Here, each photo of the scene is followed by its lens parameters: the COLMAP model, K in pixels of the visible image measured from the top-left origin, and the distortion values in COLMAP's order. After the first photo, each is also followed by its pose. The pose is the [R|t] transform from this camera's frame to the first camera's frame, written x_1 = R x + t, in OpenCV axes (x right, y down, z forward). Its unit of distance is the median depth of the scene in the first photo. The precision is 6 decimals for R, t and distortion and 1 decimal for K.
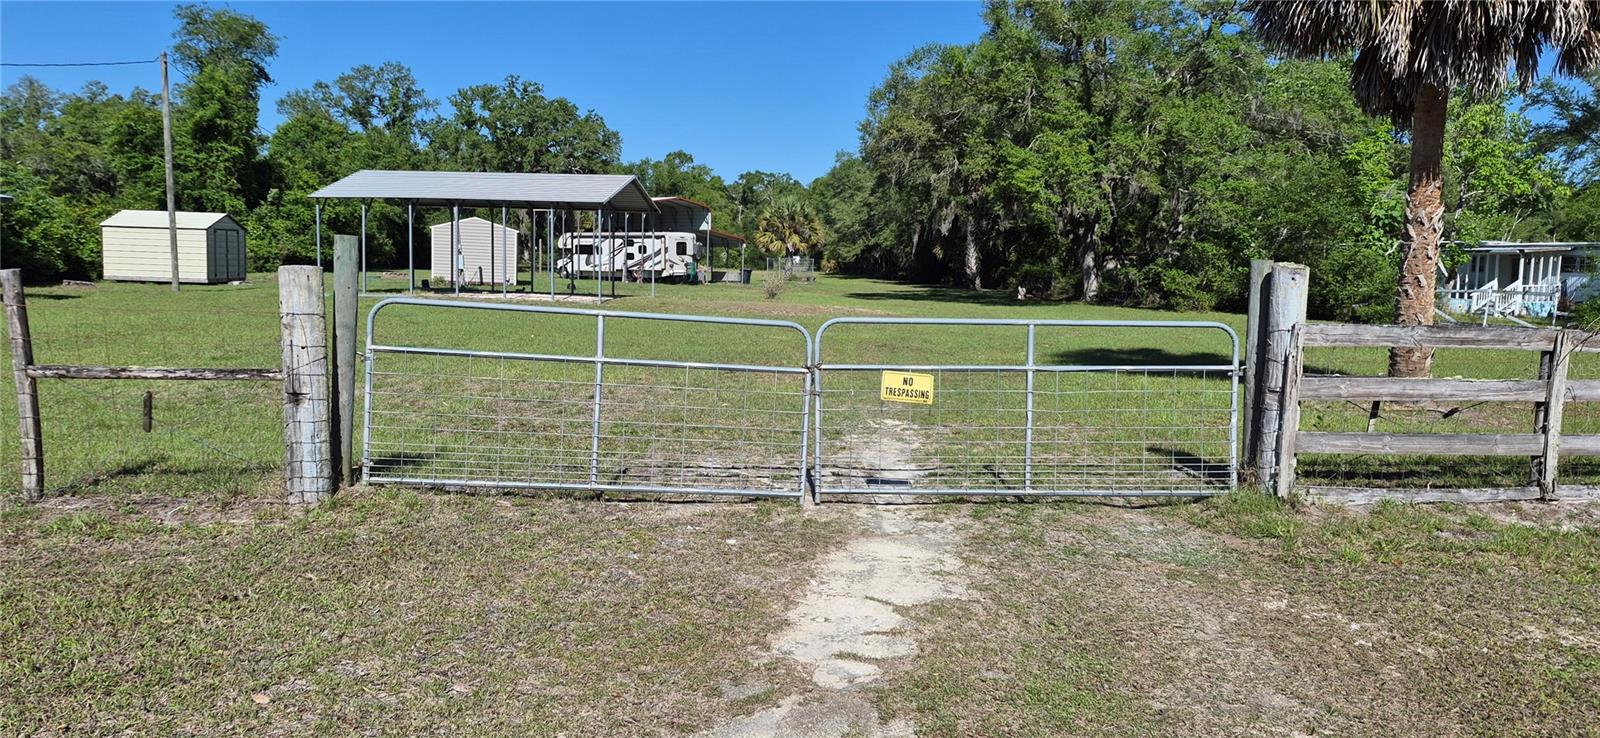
lens RADIAL K [[1093.5, 0, 776.9], [0, 1093.5, 362.0], [0, 0, 1]] dist [0.109281, -0.126379]
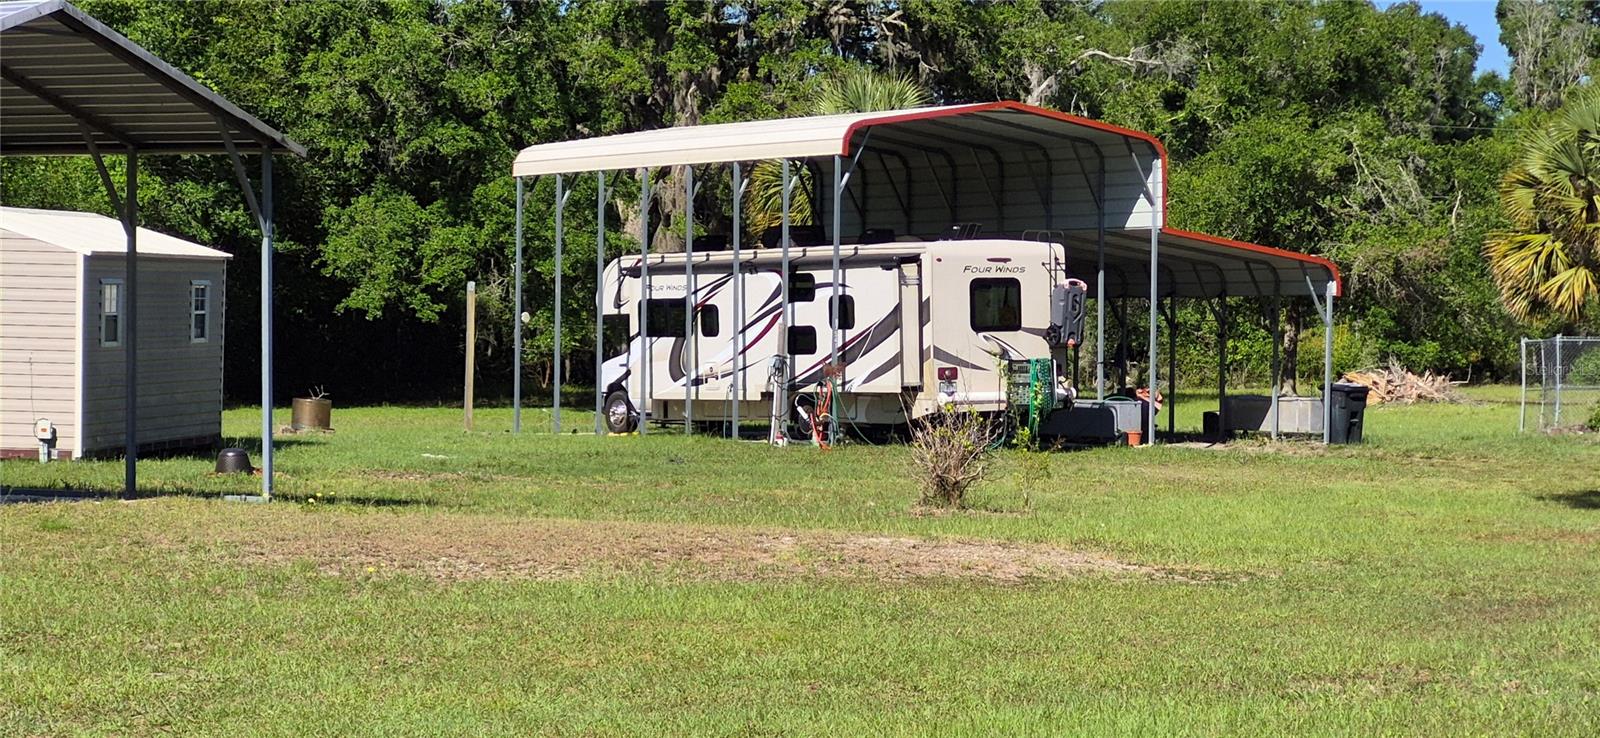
lens RADIAL K [[4042.9, 0, 811.7], [0, 4042.9, 371.5], [0, 0, 1]] dist [0.007026, 0.000000]
pose [[0.942724, -0.014922, -0.333240, 0.245212], [-0.015536, 0.995951, -0.088547, -0.009077], [0.333212, 0.088653, 0.938675, 0.172550]]
